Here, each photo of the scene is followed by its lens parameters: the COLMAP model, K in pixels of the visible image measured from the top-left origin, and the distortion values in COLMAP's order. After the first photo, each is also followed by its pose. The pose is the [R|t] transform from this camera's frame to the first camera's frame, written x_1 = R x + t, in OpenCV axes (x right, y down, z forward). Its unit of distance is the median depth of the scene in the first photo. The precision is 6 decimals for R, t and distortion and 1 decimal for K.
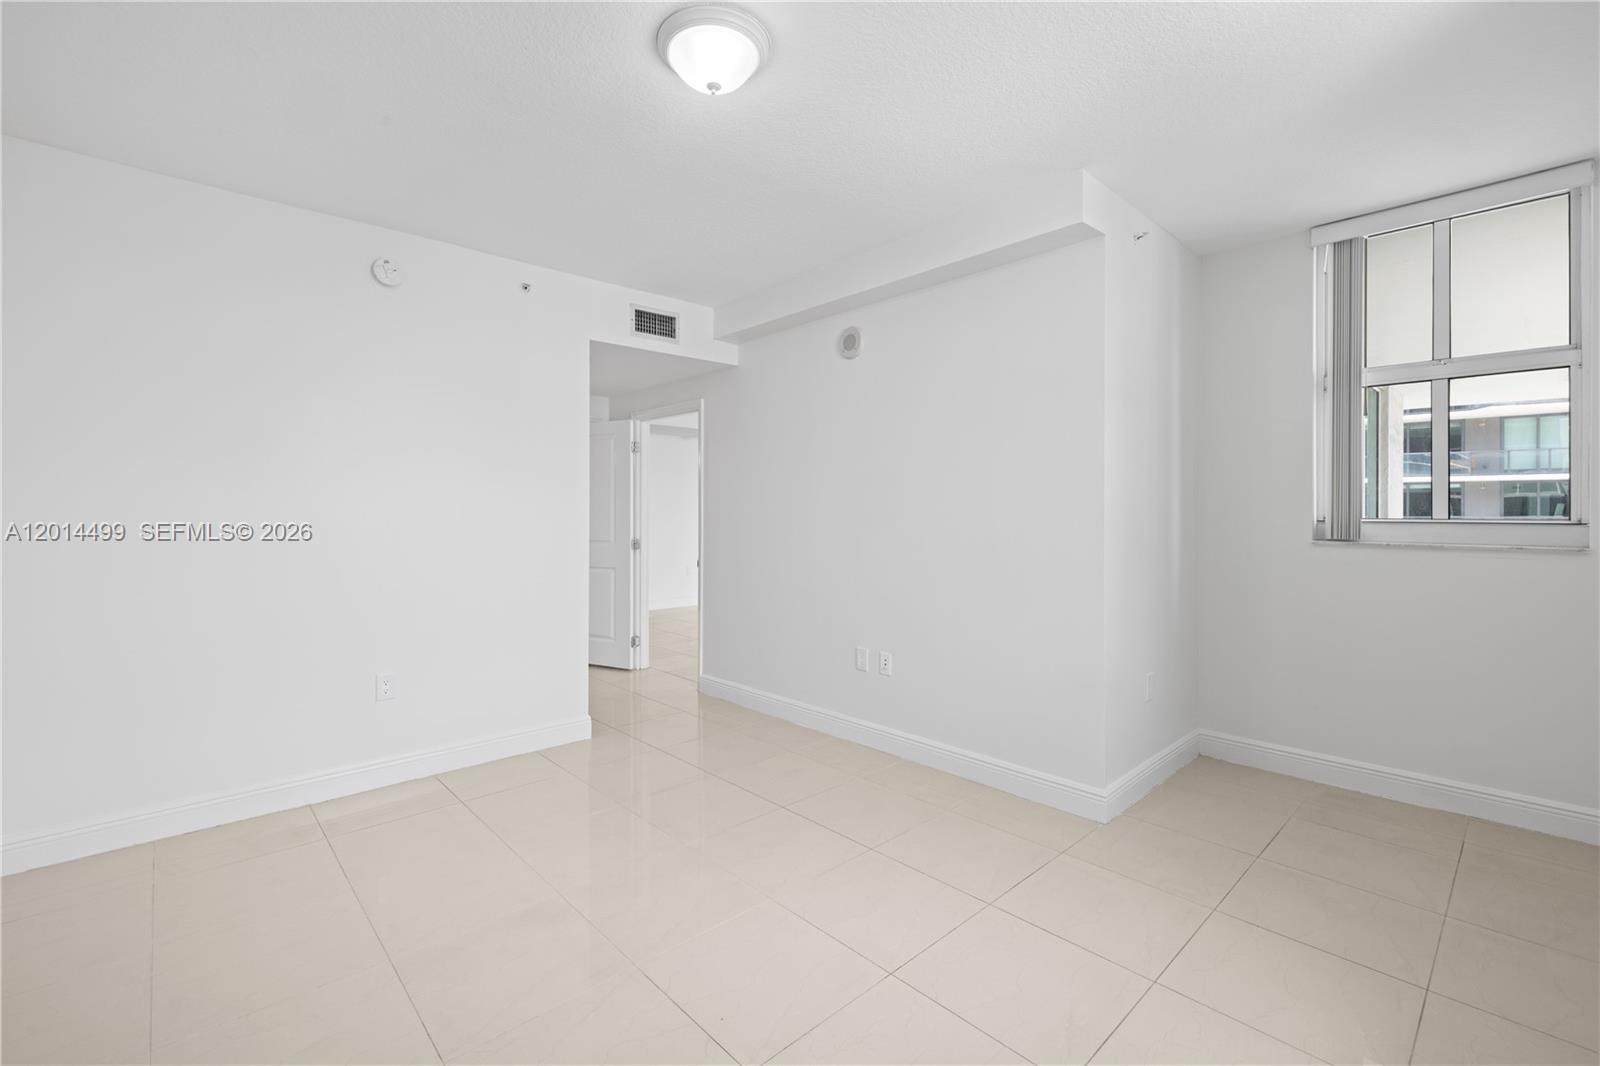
lens RADIAL K [[701.3, 0, 806.1], [0, 701.3, 513.0], [0, 0, 1]] dist [-0.000781, -0.000100]
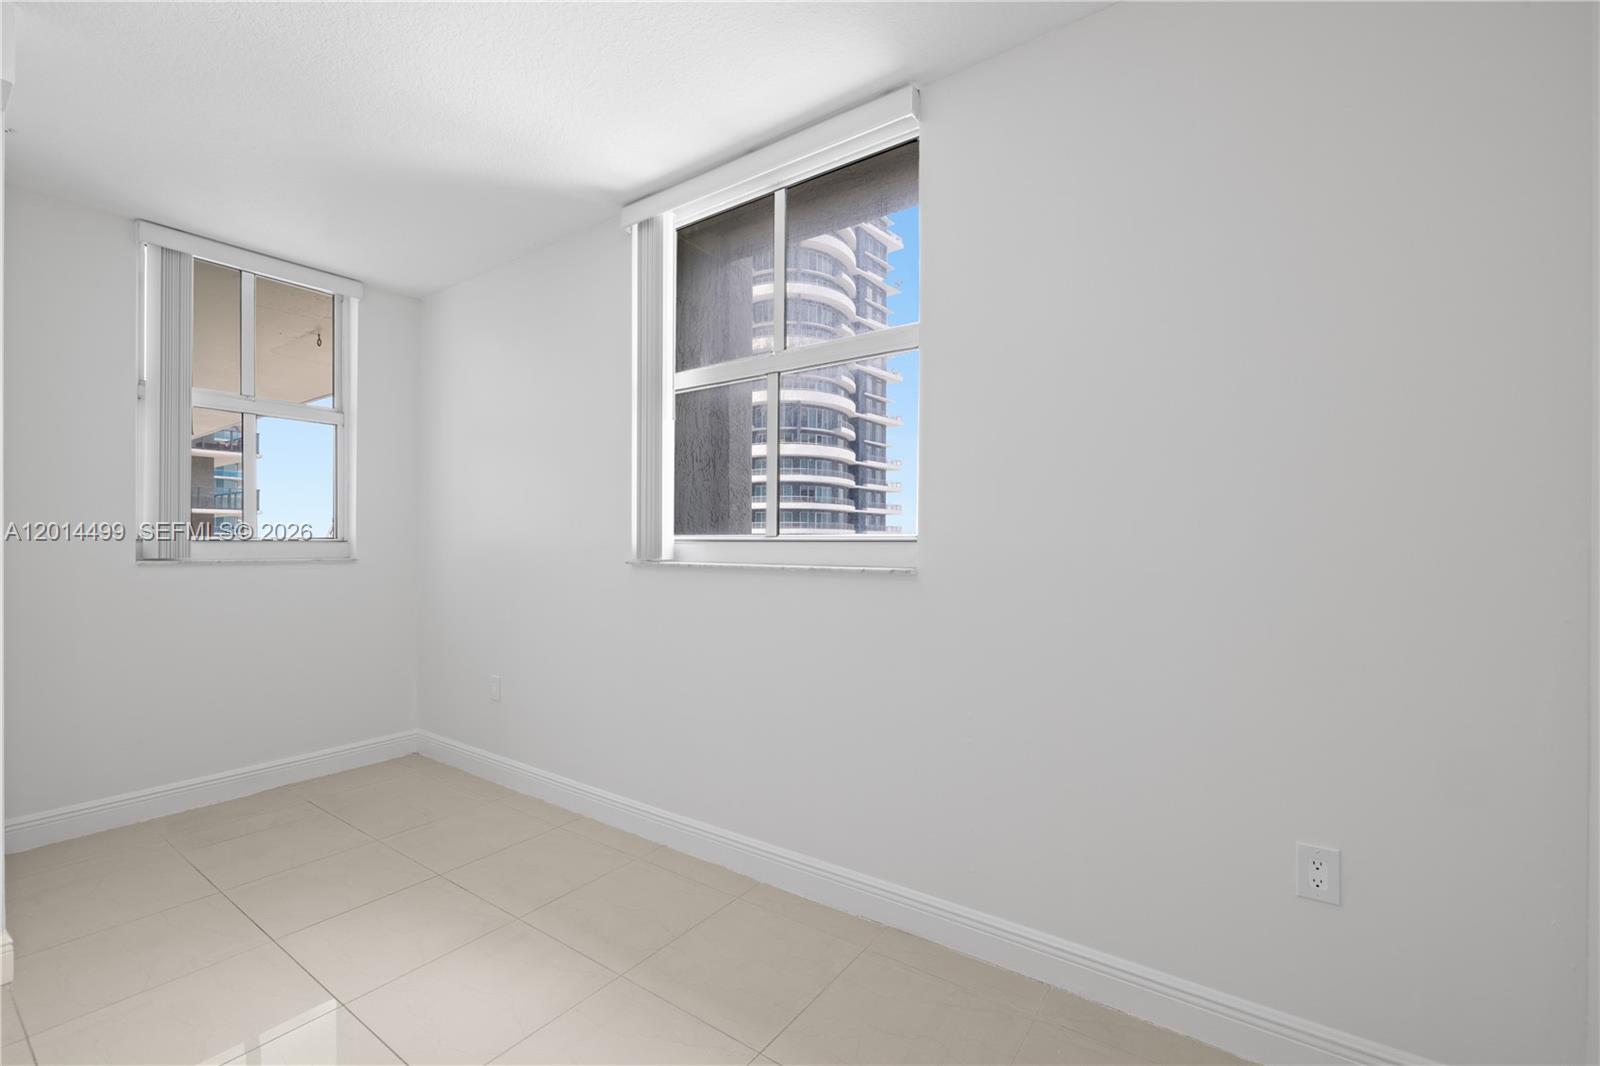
lens RADIAL K [[676.1, 0, 798.1], [0, 676.1, 525.3], [0, 0, 1]] dist [-0.000110, 0.000064]
pose [[-0.188131, 0.019516, 0.981950, -0.333548], [-0.000308, 0.999801, -0.019930, 0.010429], [-0.982144, -0.004051, -0.188088, 0.334564]]
